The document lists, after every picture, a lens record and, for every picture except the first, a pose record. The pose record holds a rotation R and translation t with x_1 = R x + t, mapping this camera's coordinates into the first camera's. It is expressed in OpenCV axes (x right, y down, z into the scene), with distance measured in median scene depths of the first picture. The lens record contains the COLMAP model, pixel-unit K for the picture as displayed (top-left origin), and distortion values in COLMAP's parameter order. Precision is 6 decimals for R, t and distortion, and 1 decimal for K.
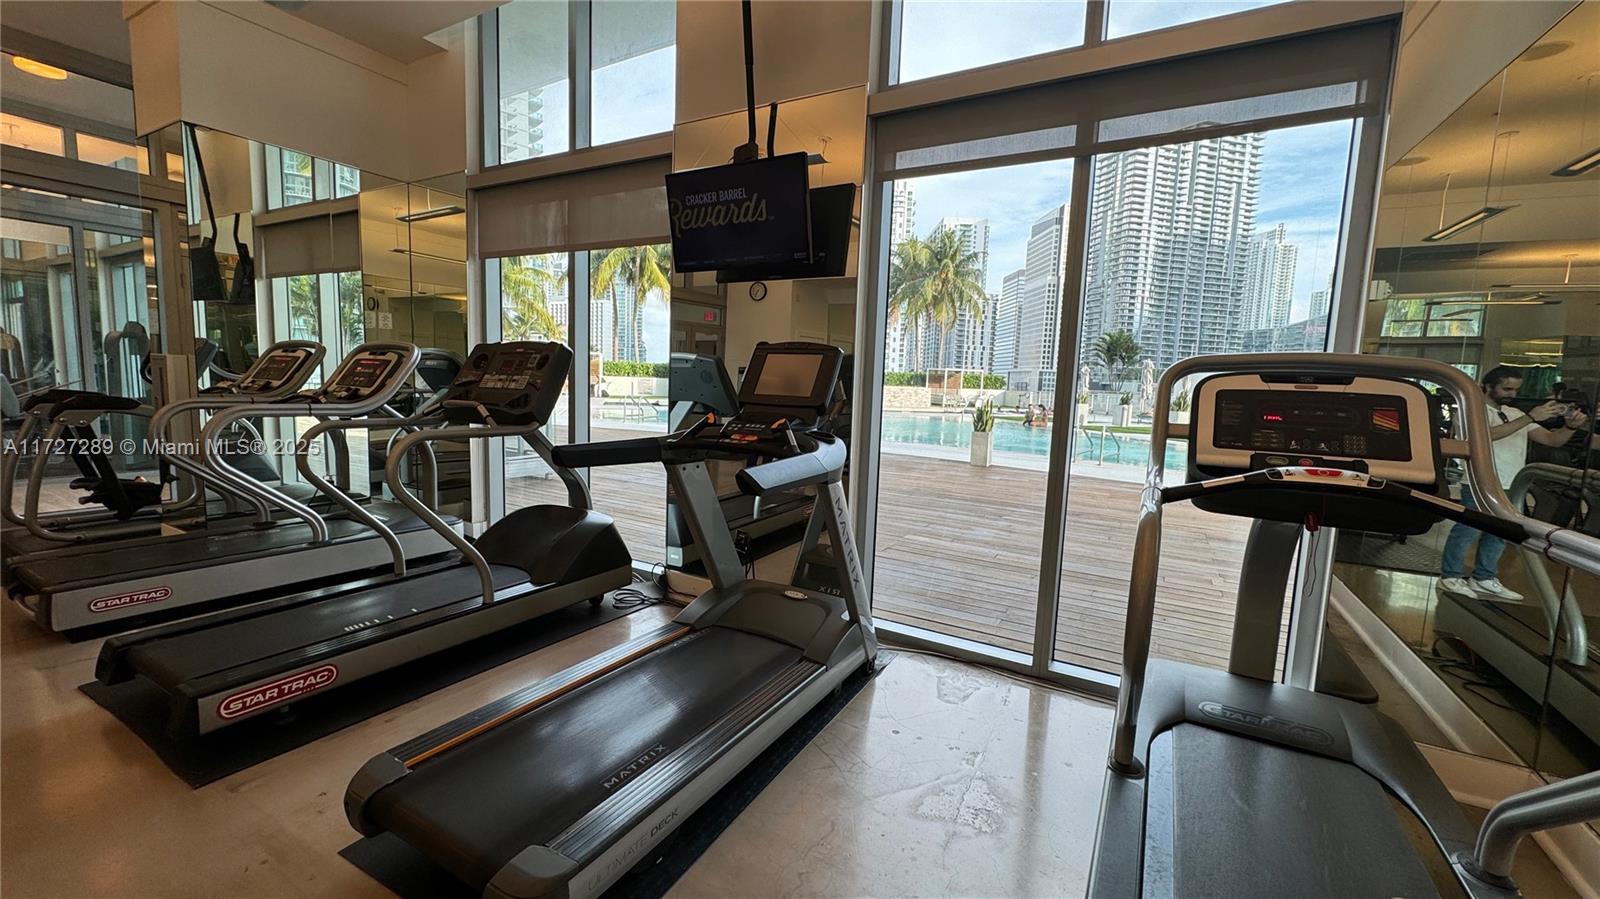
lens RADIAL K [[636.2, 0, 797.9], [0, 636.2, 450.6], [0, 0, 1]] dist [-0.002681, -0.000124]
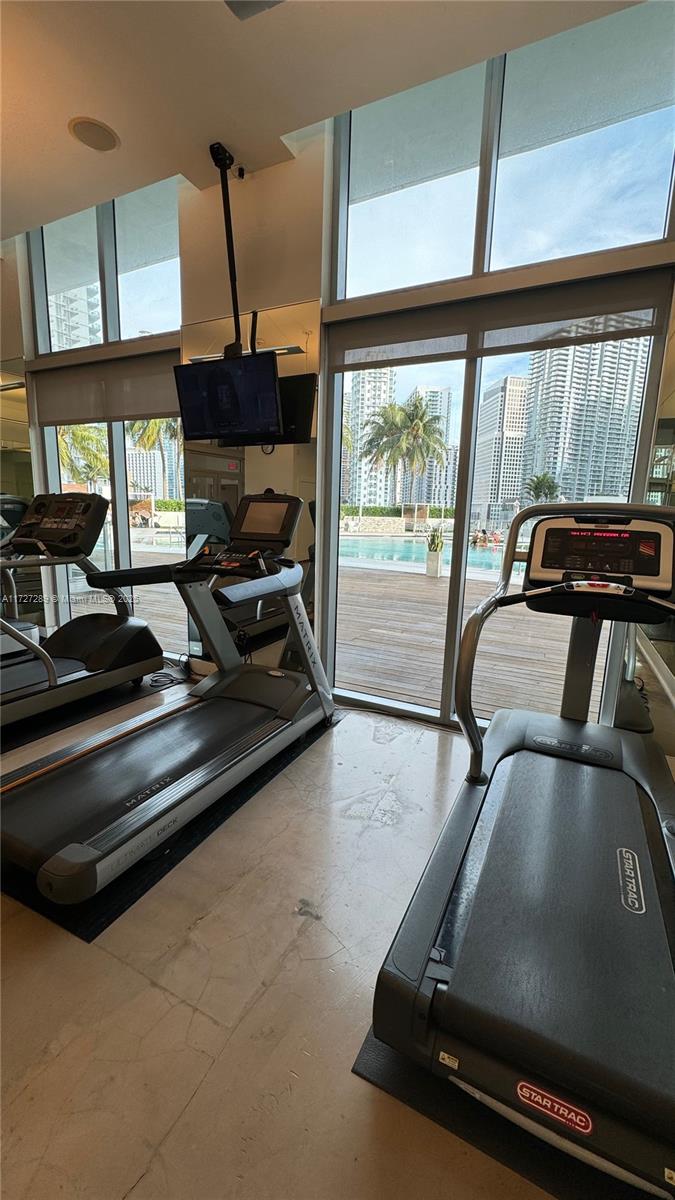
lens RADIAL K [[477.2, 0, 337.5], [0, 477.2, 600.0], [0, 0, 1]] dist [-0.002681, -0.000124]
pose [[0.998211, -0.019203, 0.056621, 0.067339], [0.015088, 0.997274, 0.072232, -0.010452], [-0.057853, -0.071248, 0.995779, -0.050380]]
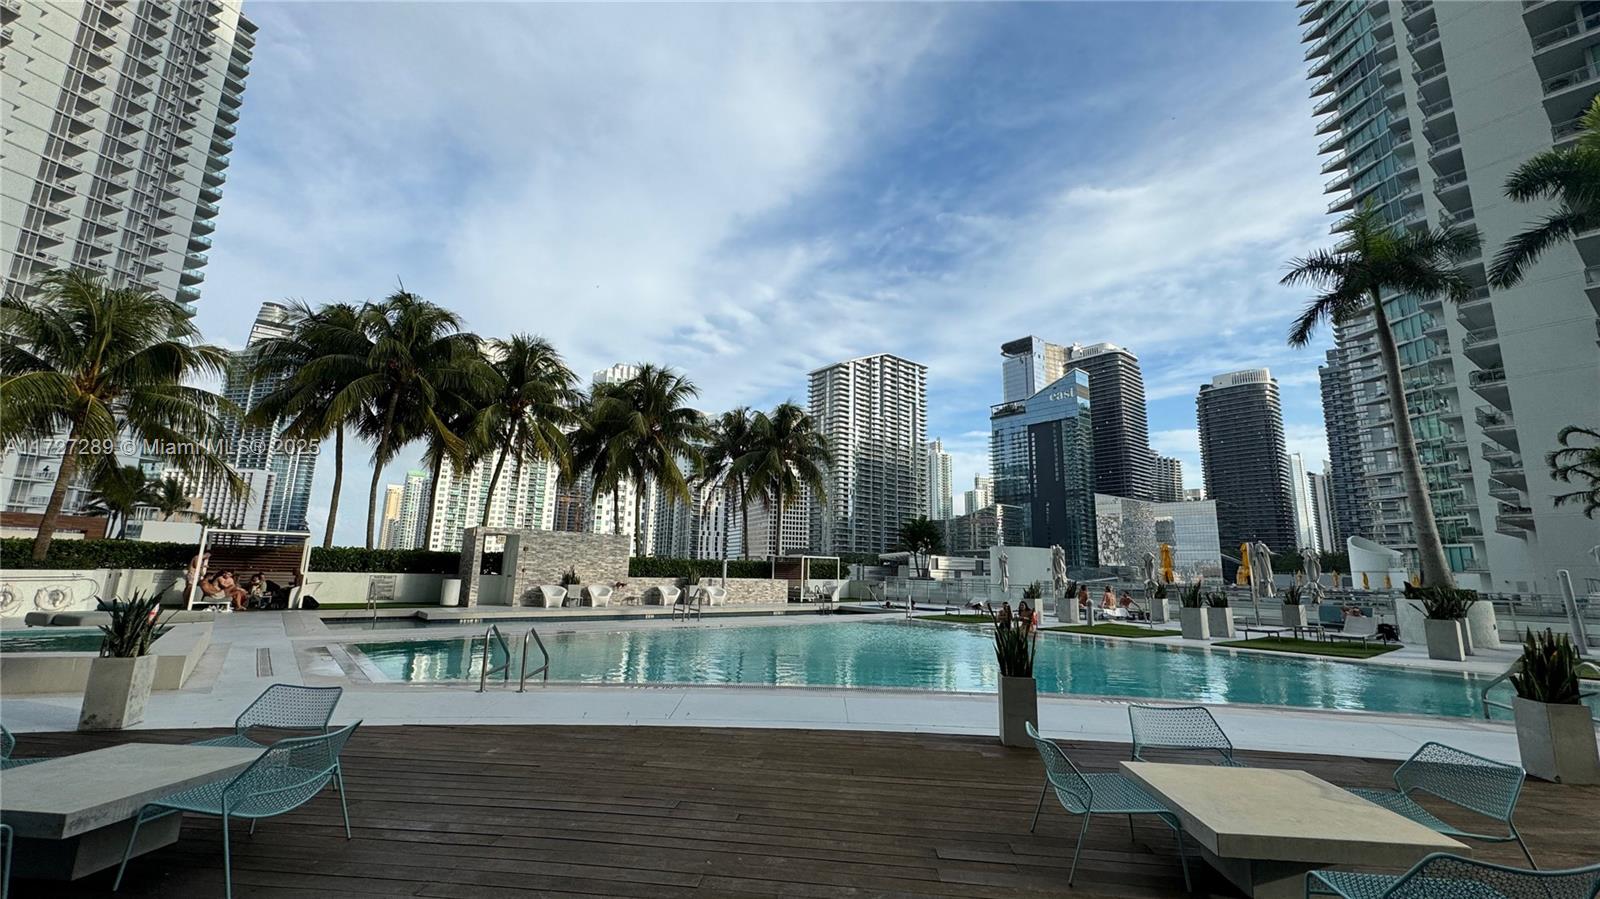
lens RADIAL K [[636.2, 0, 797.9], [0, 636.2, 450.6], [0, 0, 1]] dist [-0.002681, -0.000124]
pose [[0.911252, 0.061284, 0.407263, -1.173418], [0.057390, 0.960324, -0.272917, -0.318970], [-0.407830, 0.272069, 0.871581, 2.191690]]
